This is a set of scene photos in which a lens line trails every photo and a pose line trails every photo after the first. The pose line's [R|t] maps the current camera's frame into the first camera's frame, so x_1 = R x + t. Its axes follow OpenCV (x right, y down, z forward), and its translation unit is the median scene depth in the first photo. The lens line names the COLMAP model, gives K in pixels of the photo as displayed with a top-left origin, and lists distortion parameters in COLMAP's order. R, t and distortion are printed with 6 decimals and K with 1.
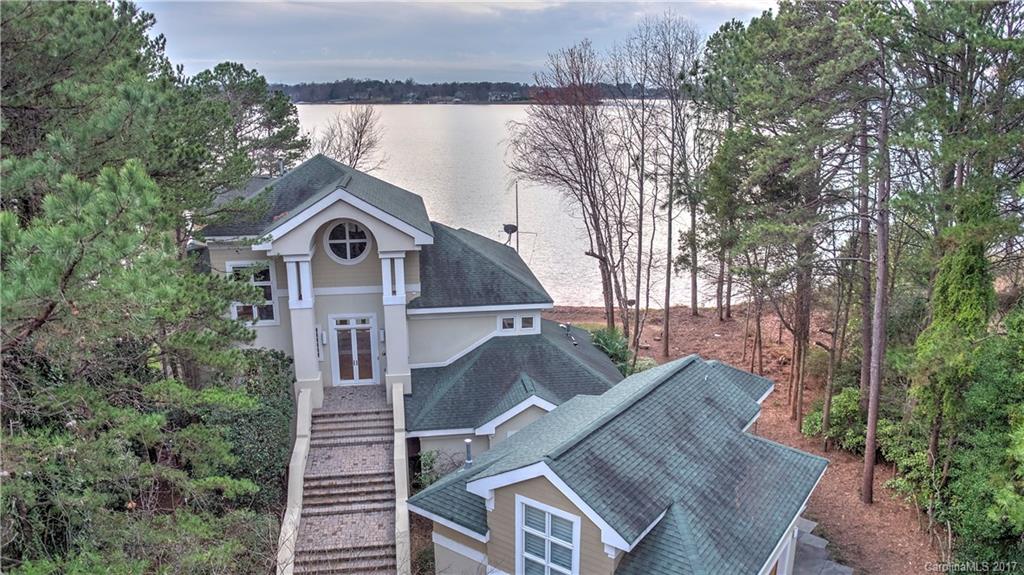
lens RADIAL K [[730.4, 0, 520.8], [0, 730.4, 283.3], [0, 0, 1]] dist [-0.136301, 0.023089]
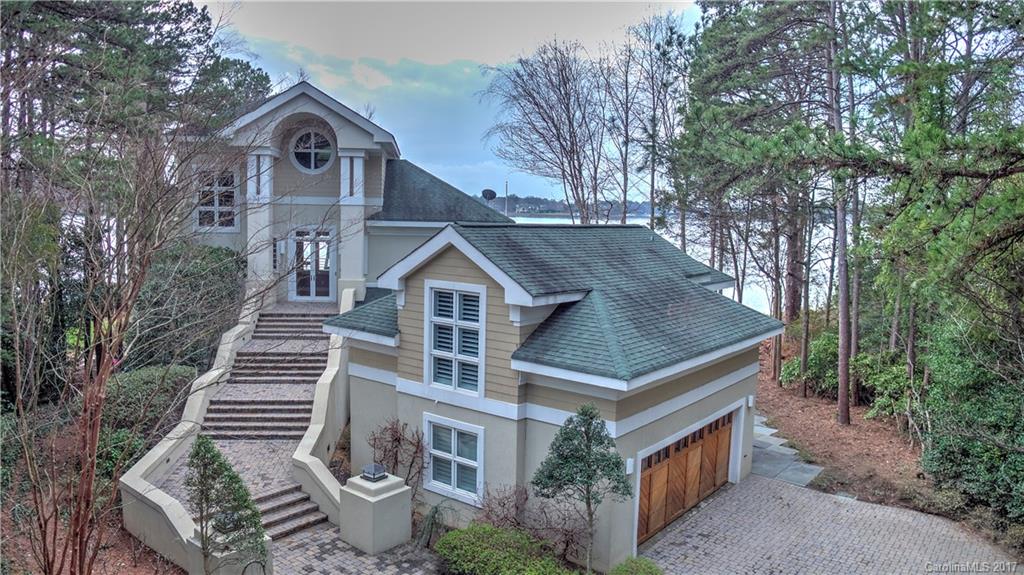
lens RADIAL K [[730.4, 0, 520.8], [0, 730.4, 283.3], [0, 0, 1]] dist [-0.136301, 0.023089]
pose [[0.999033, 0.028446, -0.033529, 0.096388], [-0.033168, 0.988140, -0.149933, 0.280388], [0.028867, 0.150900, 0.988128, 0.042347]]
